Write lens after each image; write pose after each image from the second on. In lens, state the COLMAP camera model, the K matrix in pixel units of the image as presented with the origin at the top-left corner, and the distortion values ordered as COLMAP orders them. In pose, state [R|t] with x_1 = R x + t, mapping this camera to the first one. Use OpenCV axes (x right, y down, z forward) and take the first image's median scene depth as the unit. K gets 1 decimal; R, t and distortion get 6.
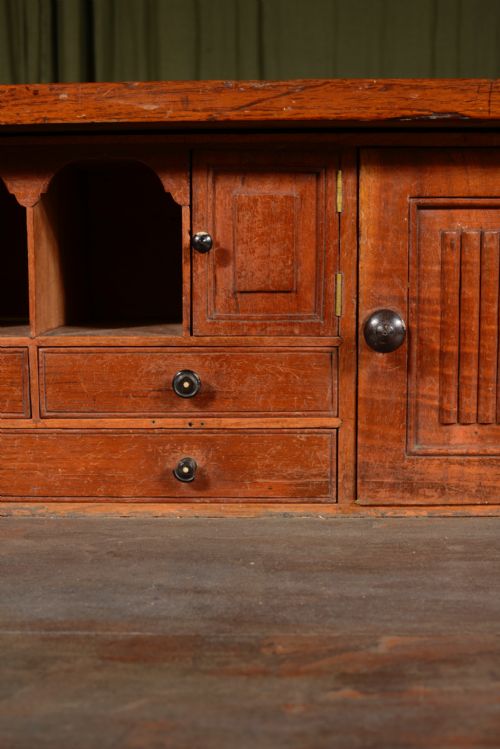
lens RADIAL K [[1122.0, 0, 250.0], [0, 1122.0, 374.5], [0, 0, 1]] dist [-0.095345, -0.009519]
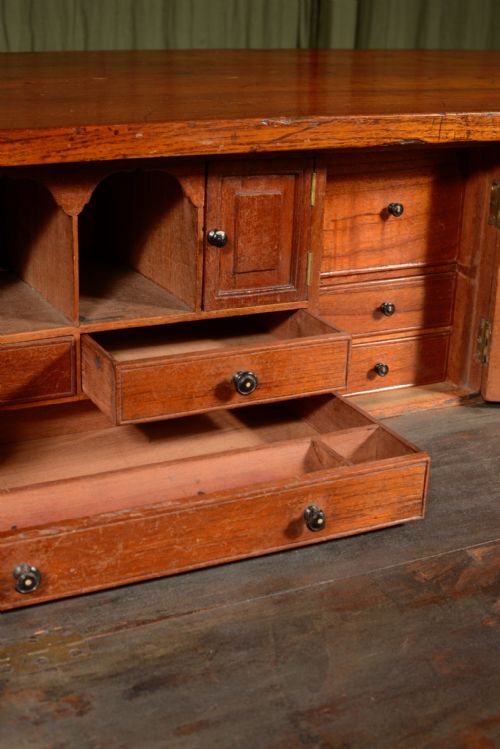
lens RADIAL K [[1122.0, 0, 250.0], [0, 1122.0, 374.5], [0, 0, 1]] dist [-0.095345, -0.009519]
pose [[0.886265, -0.125624, 0.445818, -0.611858], [0.013021, 0.968894, 0.247132, -0.293906], [-0.462996, -0.213219, 0.860333, -0.100325]]
